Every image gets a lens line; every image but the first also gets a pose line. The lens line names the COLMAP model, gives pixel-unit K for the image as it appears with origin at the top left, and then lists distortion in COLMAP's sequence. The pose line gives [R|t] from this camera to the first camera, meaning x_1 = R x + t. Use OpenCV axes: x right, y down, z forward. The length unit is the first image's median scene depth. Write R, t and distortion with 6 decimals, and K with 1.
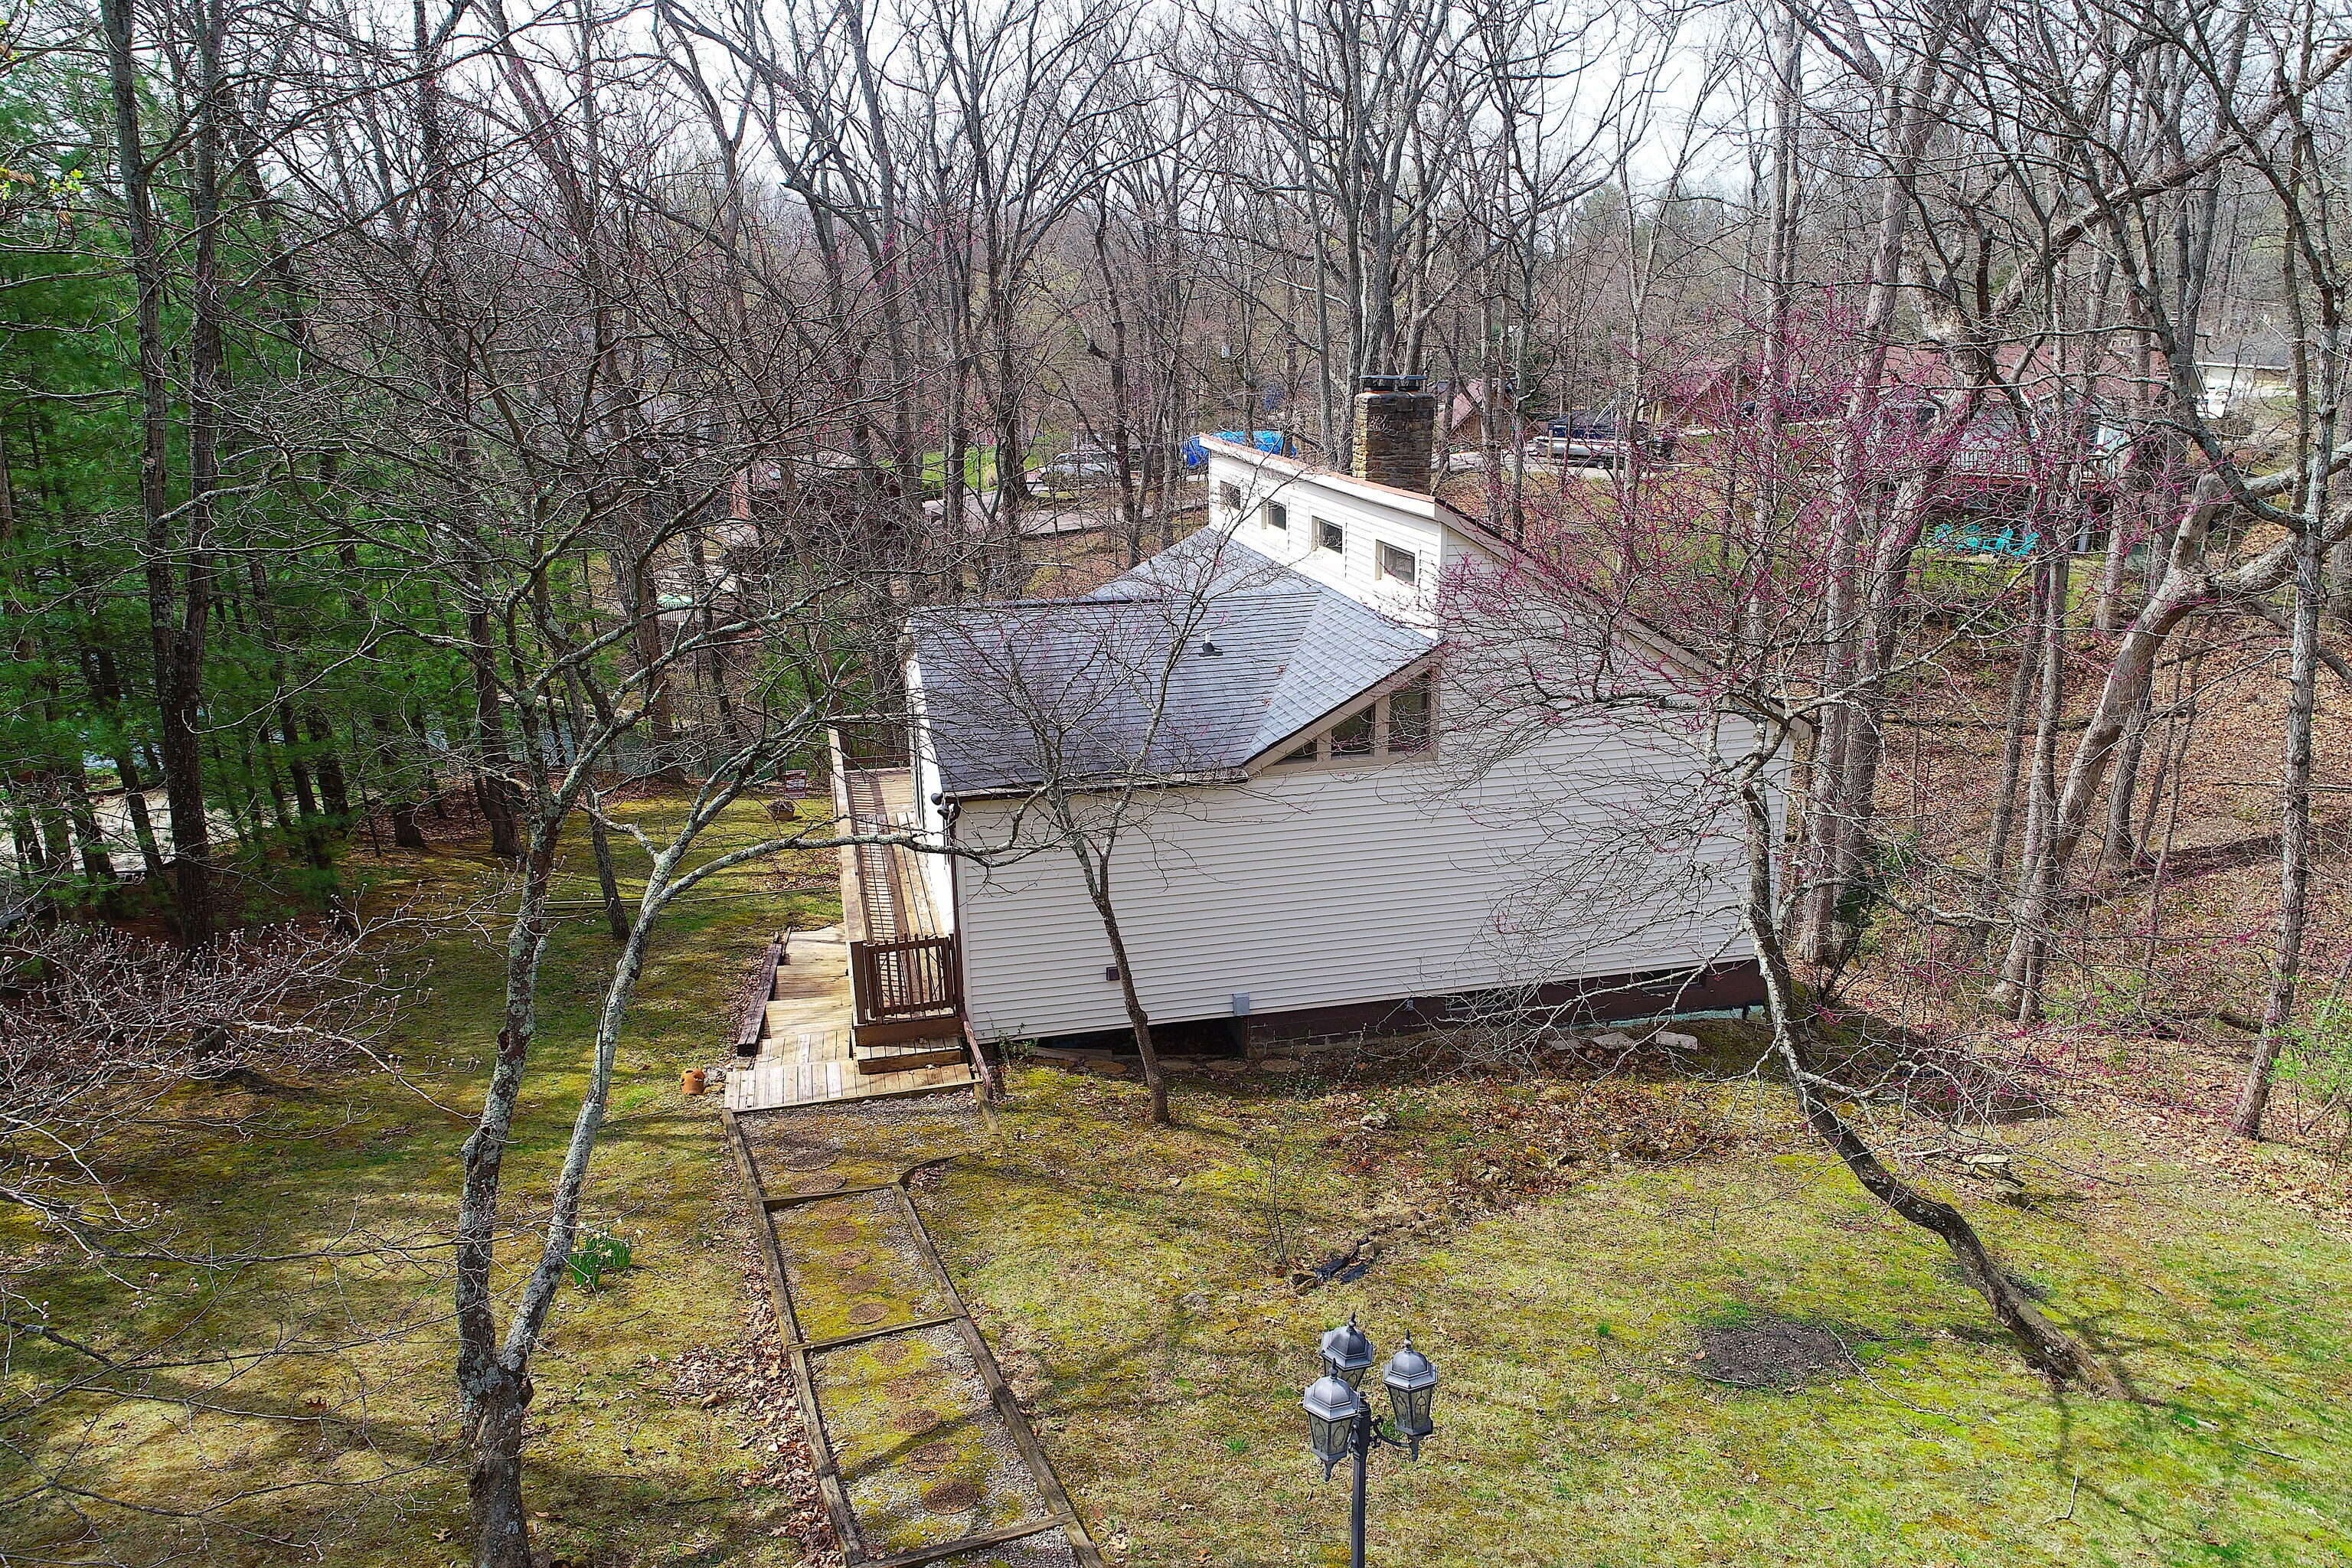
lens RADIAL K [[1602.6, 0, 1177.6], [0, 1602.6, 782.7], [0, 0, 1]] dist [0.001423, 0.001061]
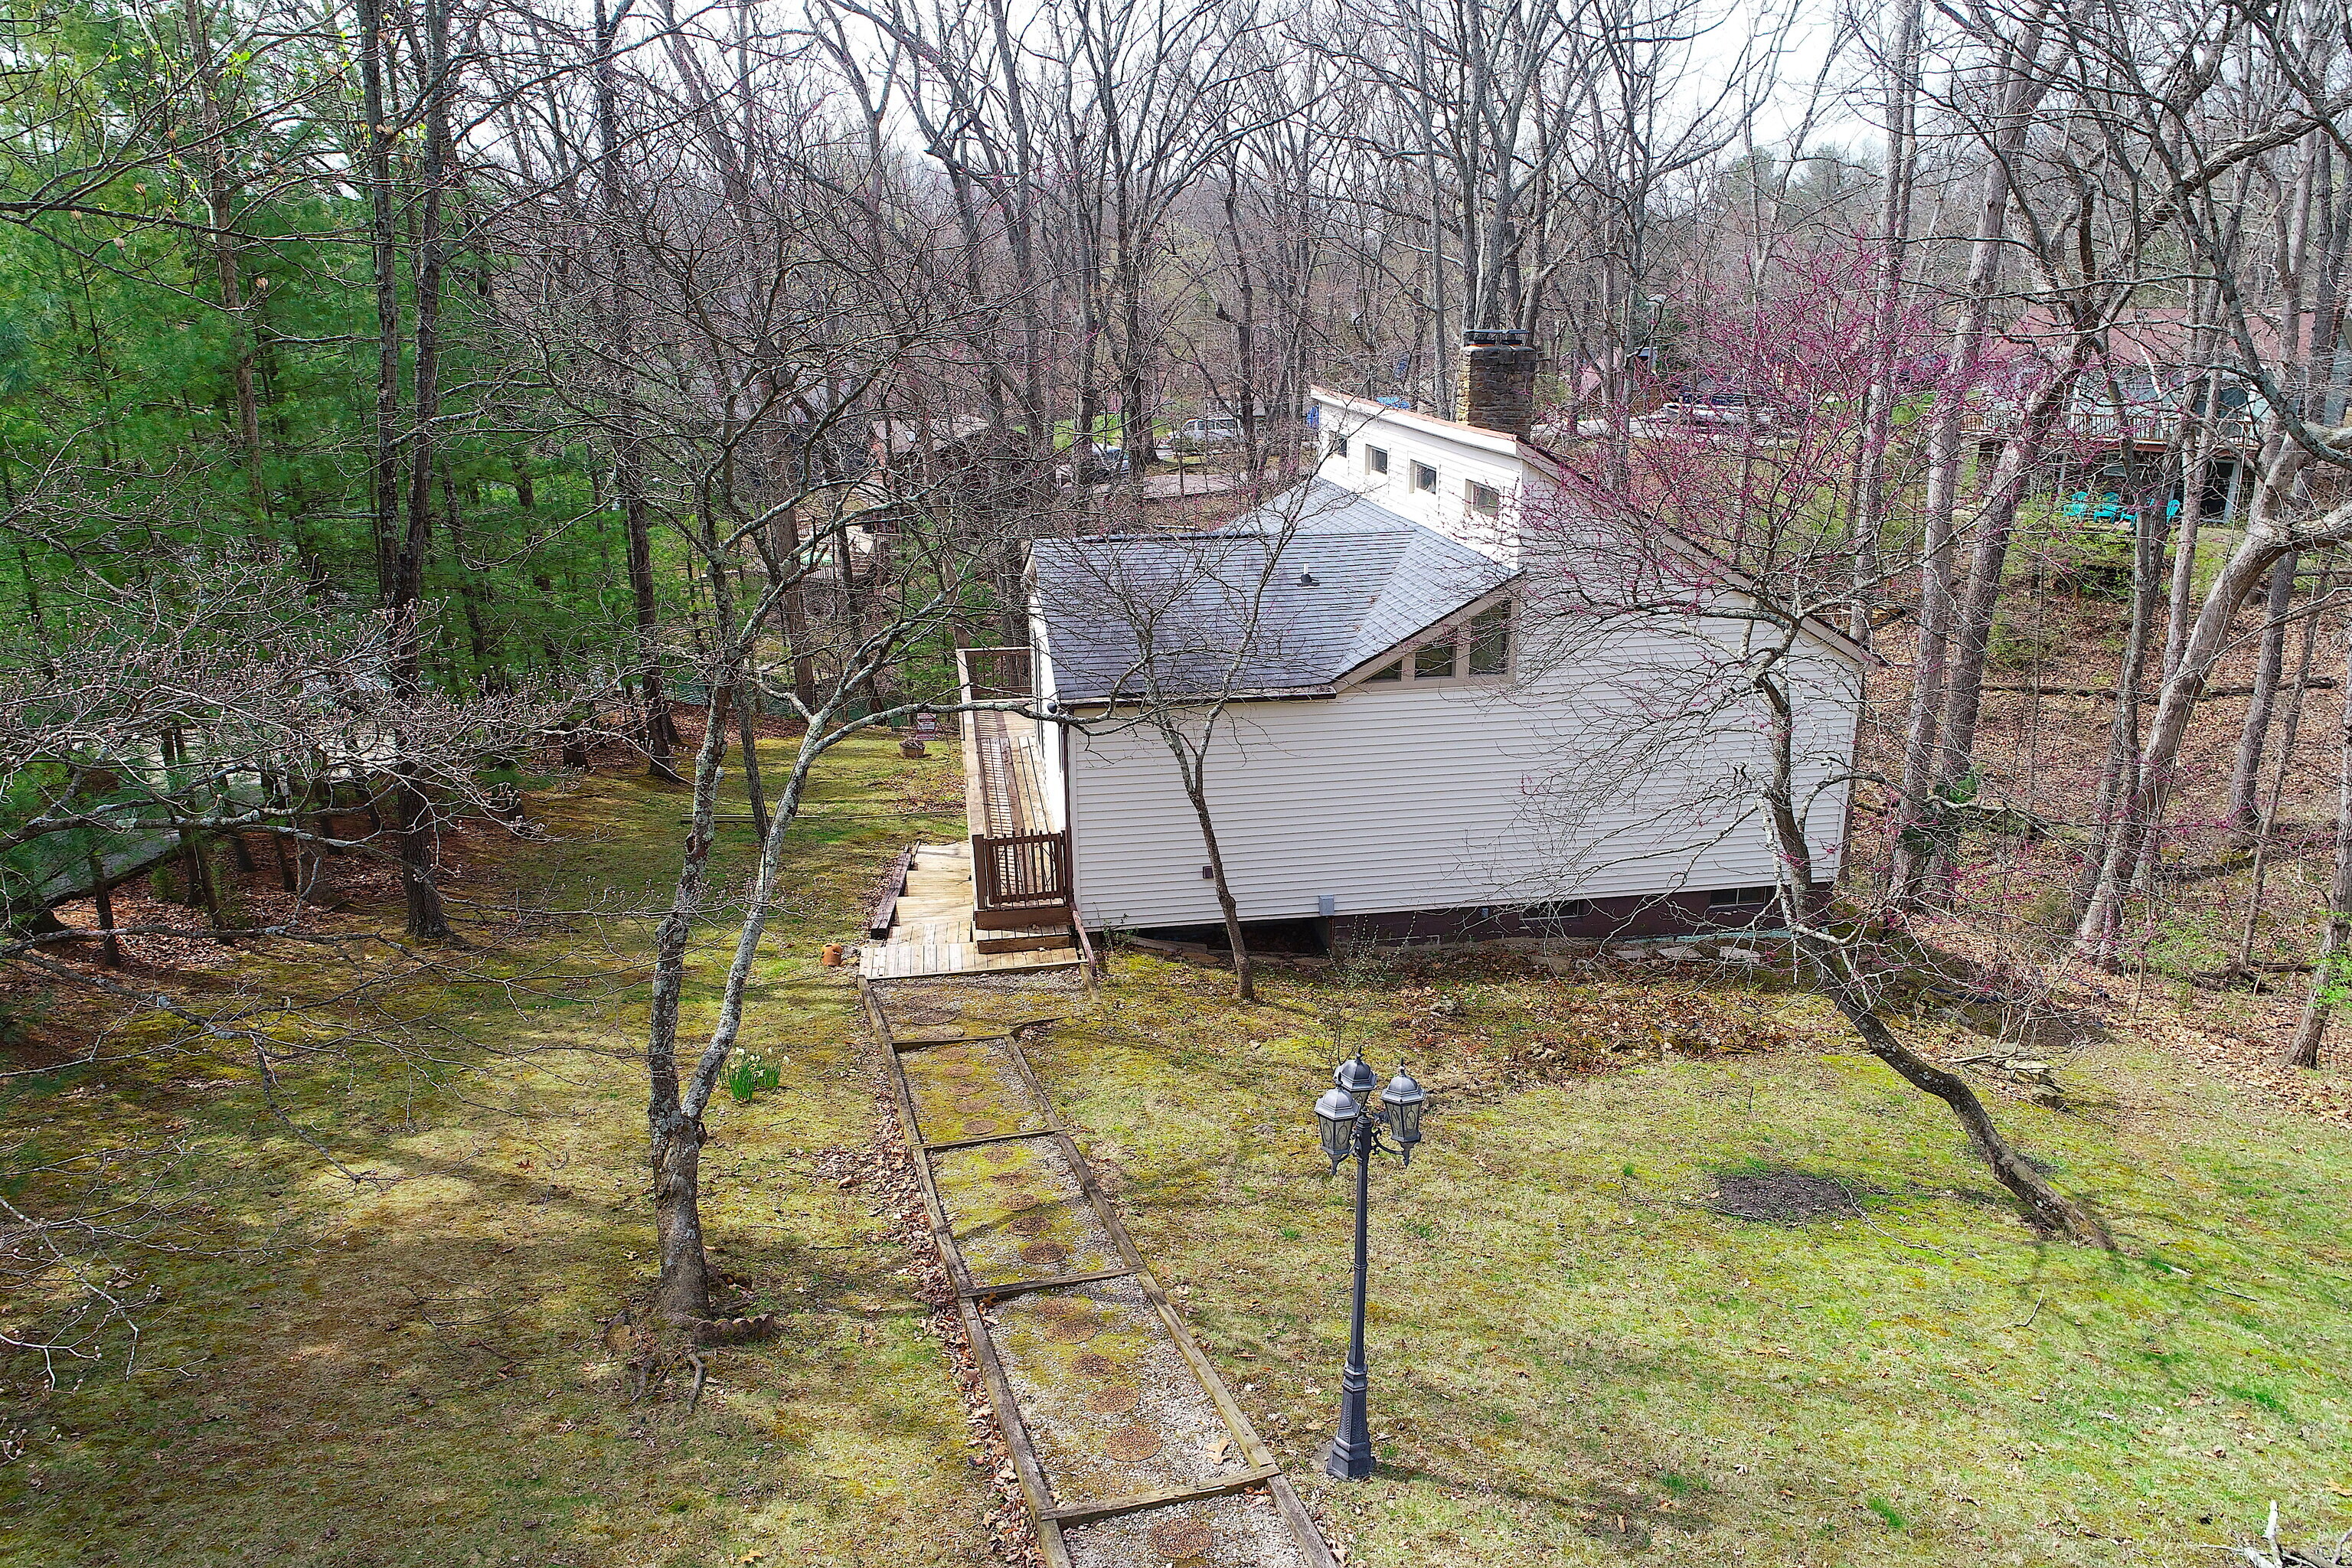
lens RADIAL K [[1602.6, 0, 1176.6], [0, 1602.6, 781.4], [0, 0, 1]] dist [0.001423, 0.001061]
pose [[0.996684, 0.023062, -0.078030, 0.021907], [-0.021765, 0.999611, 0.017423, 0.038531], [0.078402, -0.015667, 0.996799, -0.091830]]
